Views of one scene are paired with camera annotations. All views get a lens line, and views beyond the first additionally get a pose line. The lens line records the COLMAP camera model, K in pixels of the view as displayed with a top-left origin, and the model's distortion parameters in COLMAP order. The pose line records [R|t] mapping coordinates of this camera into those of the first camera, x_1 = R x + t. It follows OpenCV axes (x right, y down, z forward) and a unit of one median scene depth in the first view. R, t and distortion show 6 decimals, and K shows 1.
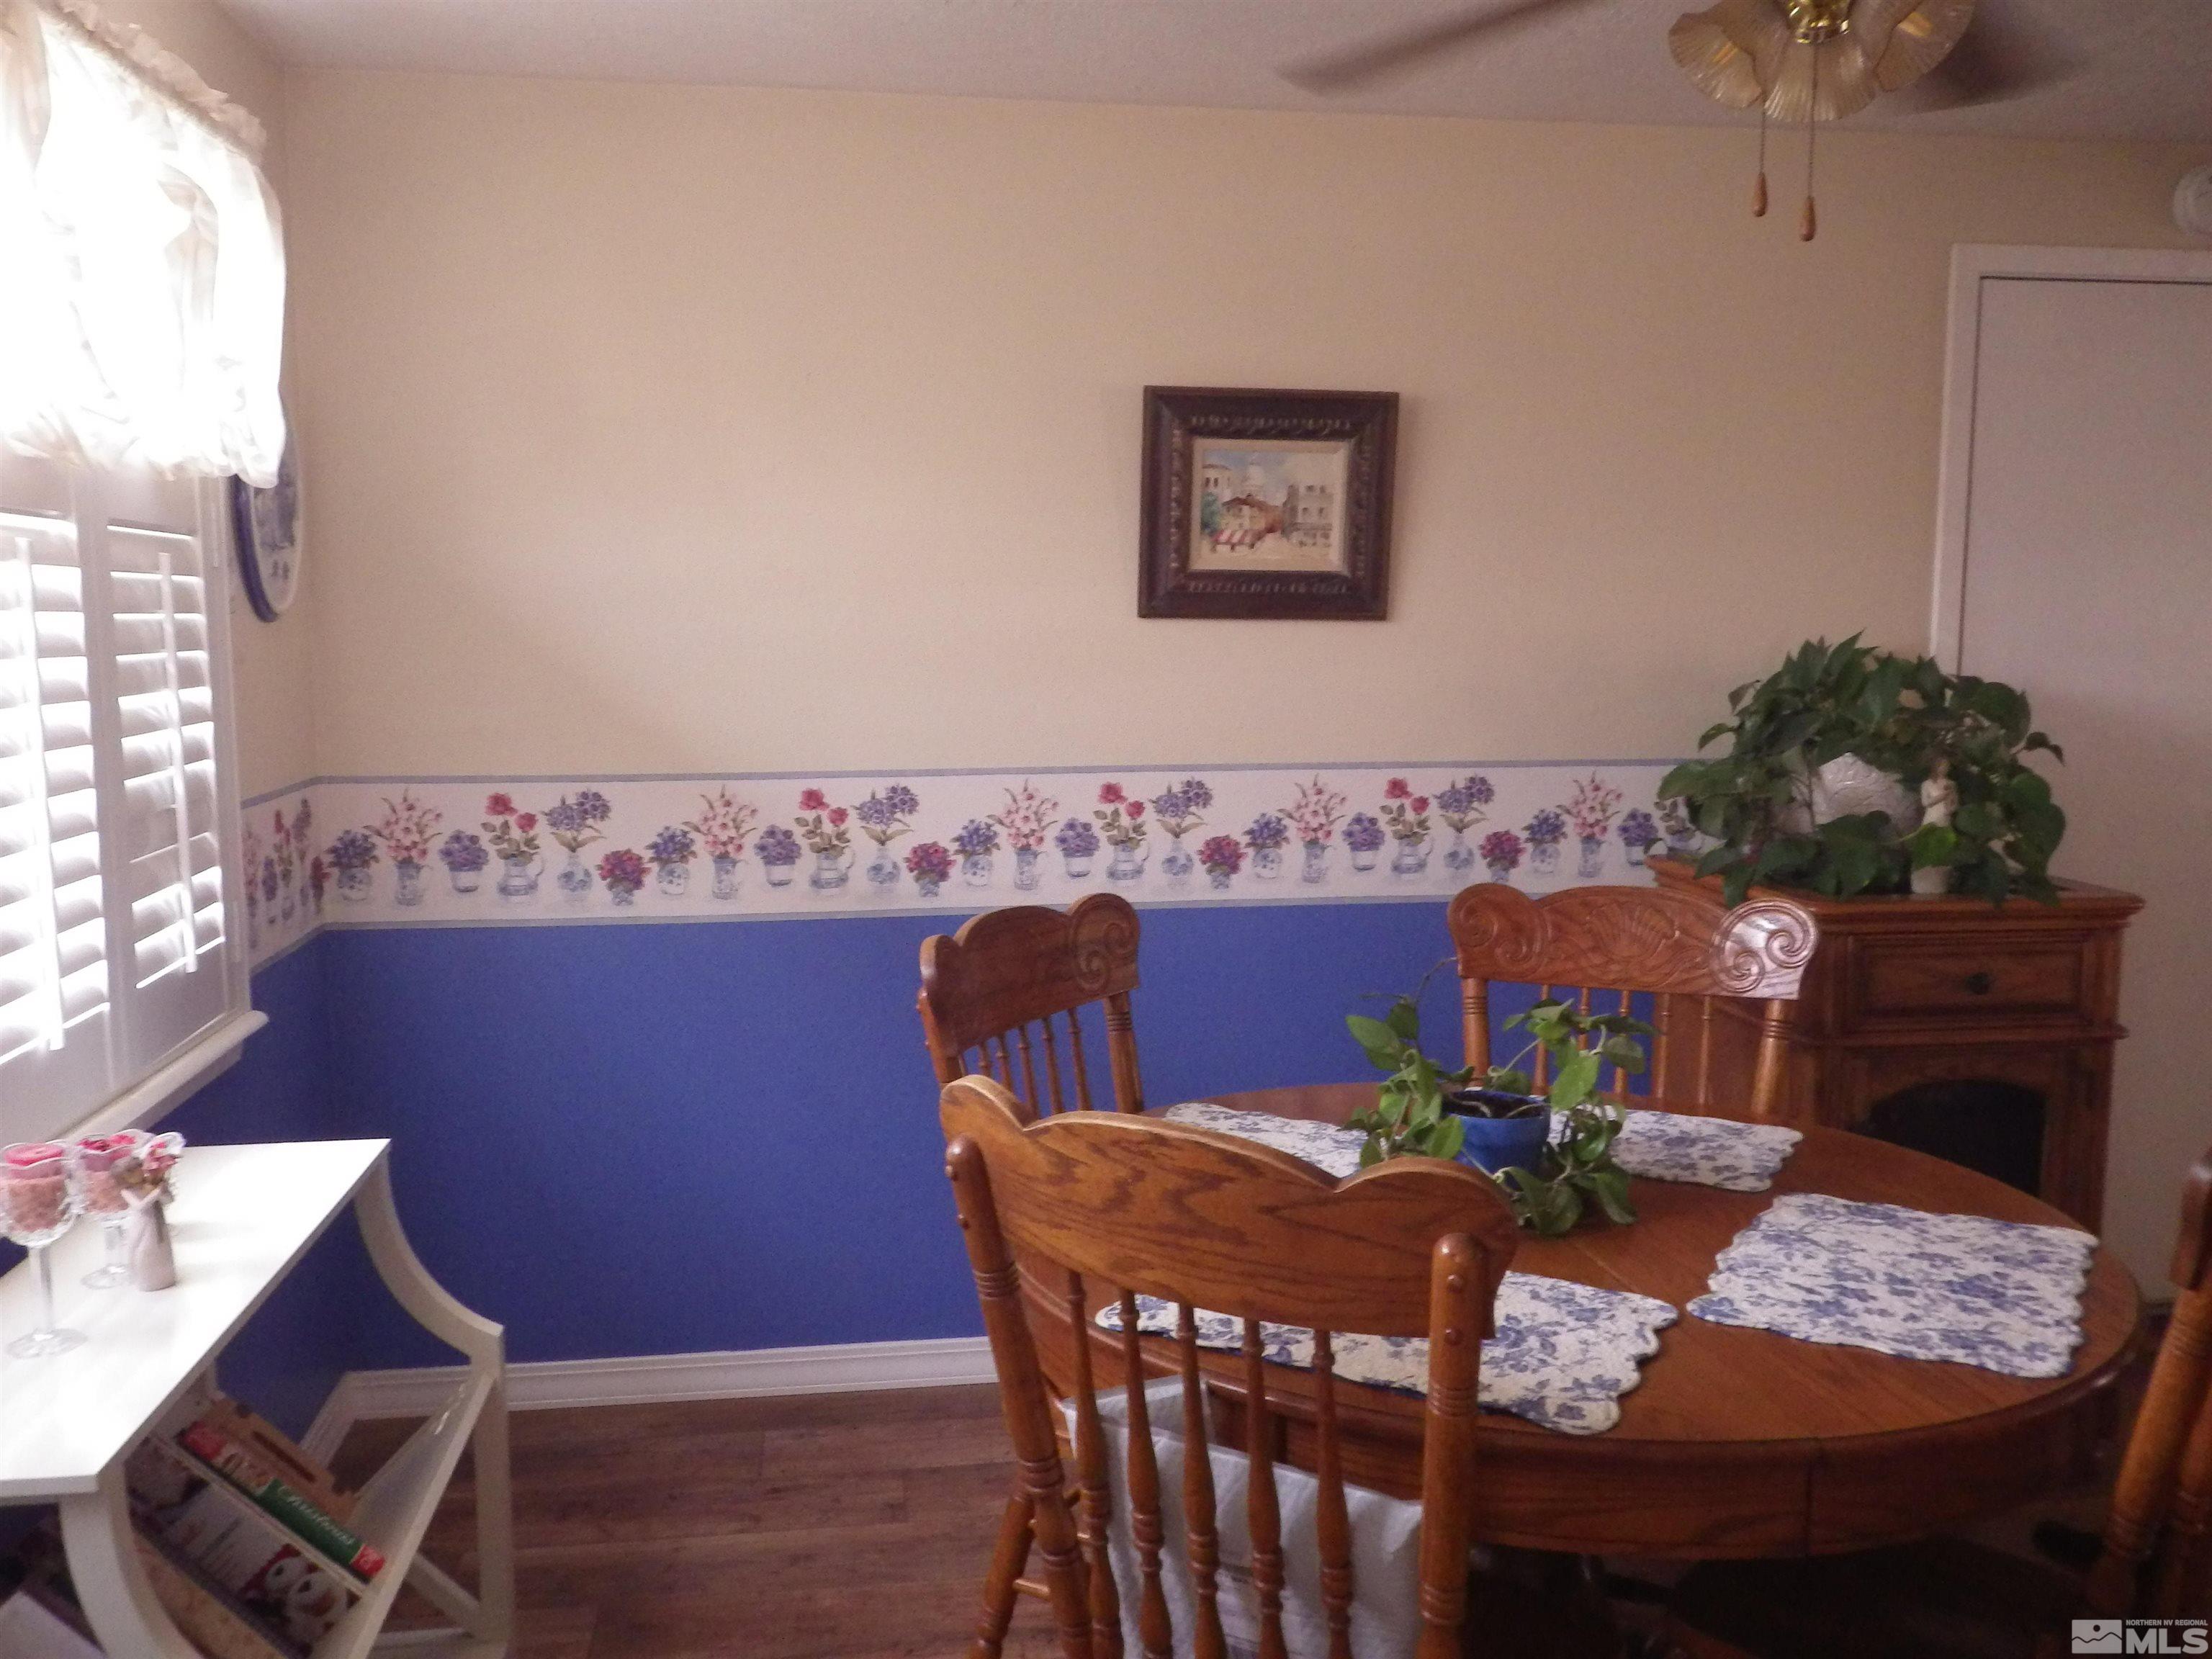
lens RADIAL K [[1843.7, 0, 1097.5], [0, 1843.7, 836.7], [0, 0, 1]] dist [0.006941, 0.001092]
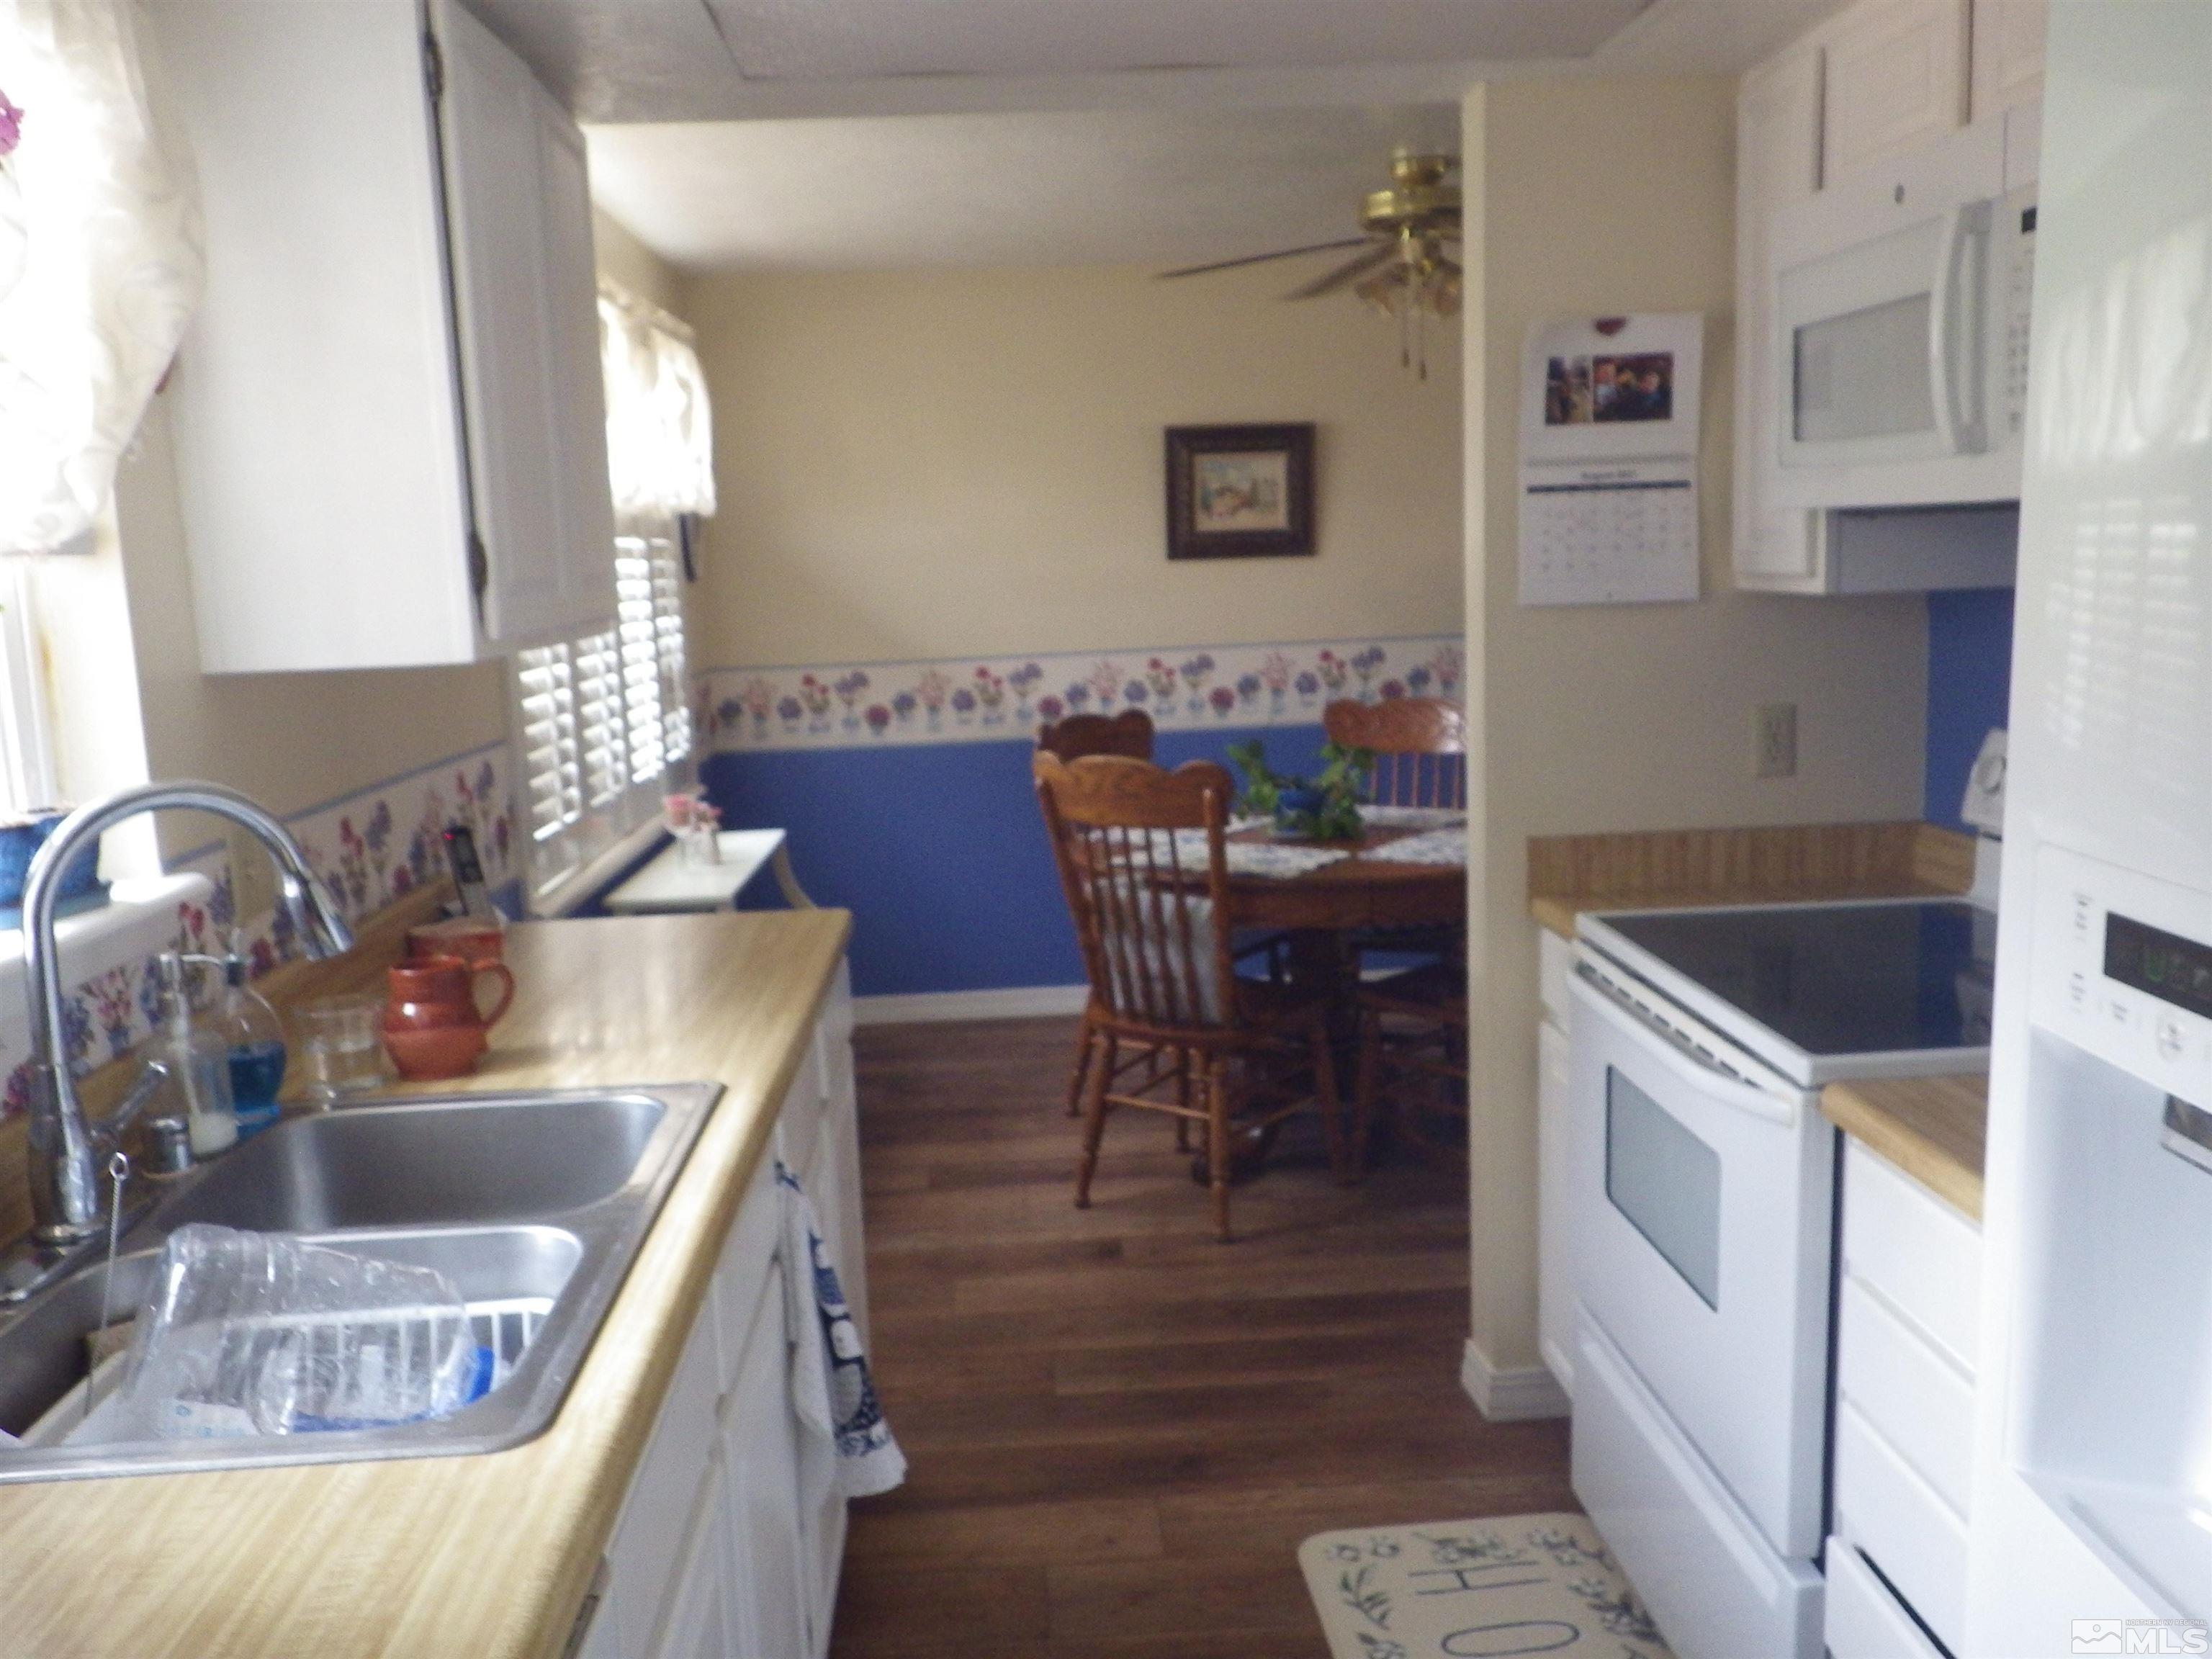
lens RADIAL K [[1843.7, 0, 1097.5], [0, 1843.7, 836.7], [0, 0, 1]] dist [0.006941, 0.001092]
pose [[0.994887, -0.025930, -0.097613, 0.121132], [0.029361, 0.998995, 0.033875, 0.079379], [0.096636, -0.036568, 0.994648, -0.736679]]
